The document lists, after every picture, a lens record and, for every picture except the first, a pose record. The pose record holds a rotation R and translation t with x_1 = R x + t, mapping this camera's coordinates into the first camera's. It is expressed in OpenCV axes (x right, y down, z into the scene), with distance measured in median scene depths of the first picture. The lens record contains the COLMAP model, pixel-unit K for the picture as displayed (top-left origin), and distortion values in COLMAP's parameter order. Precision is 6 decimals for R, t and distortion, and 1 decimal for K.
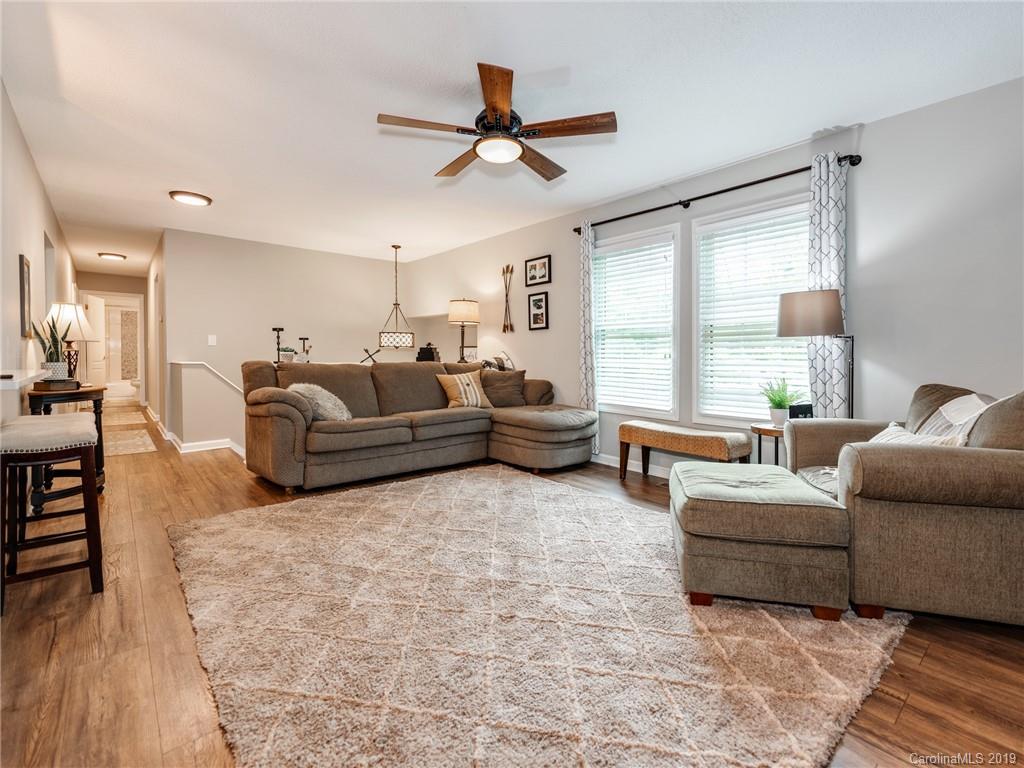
lens RADIAL K [[454.7, 0, 512.0], [0, 454.7, 384.0], [0, 0, 1]] dist [0.000215, 0.000113]
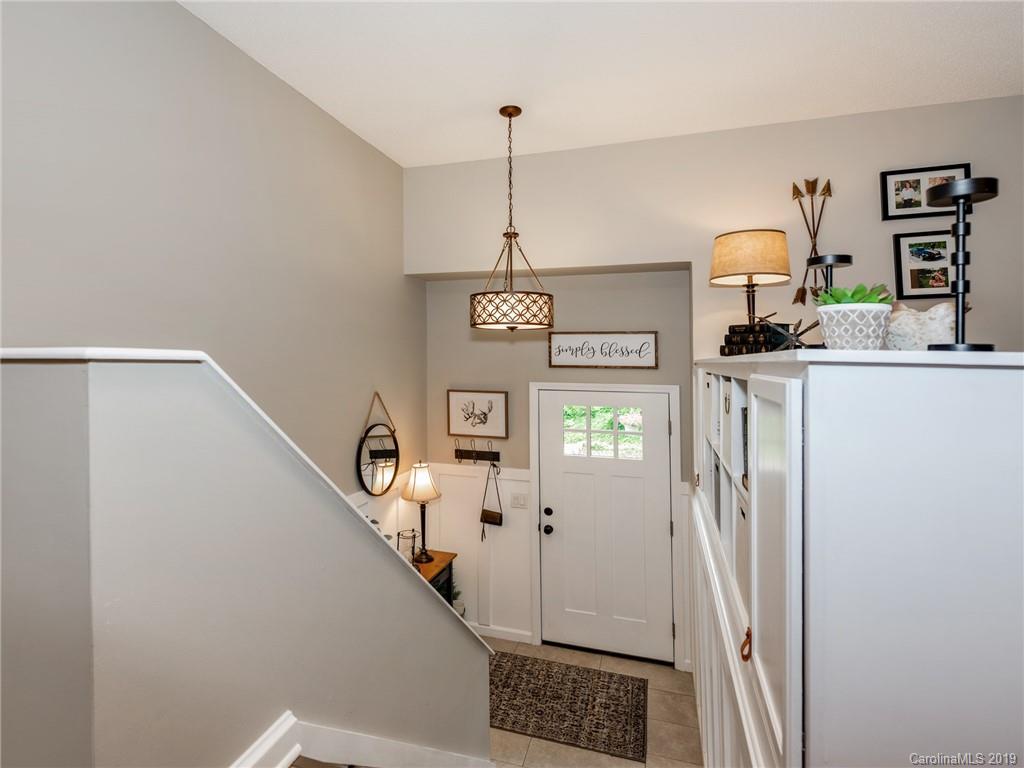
lens RADIAL K [[454.7, 0, 512.0], [0, 454.7, 384.0], [0, 0, 1]] dist [0.000215, 0.000113]
pose [[0.850191, -0.035197, 0.525297, -0.645246], [0.027803, 0.999372, 0.021962, -0.038176], [-0.525740, -0.004067, 0.850636, 0.756630]]
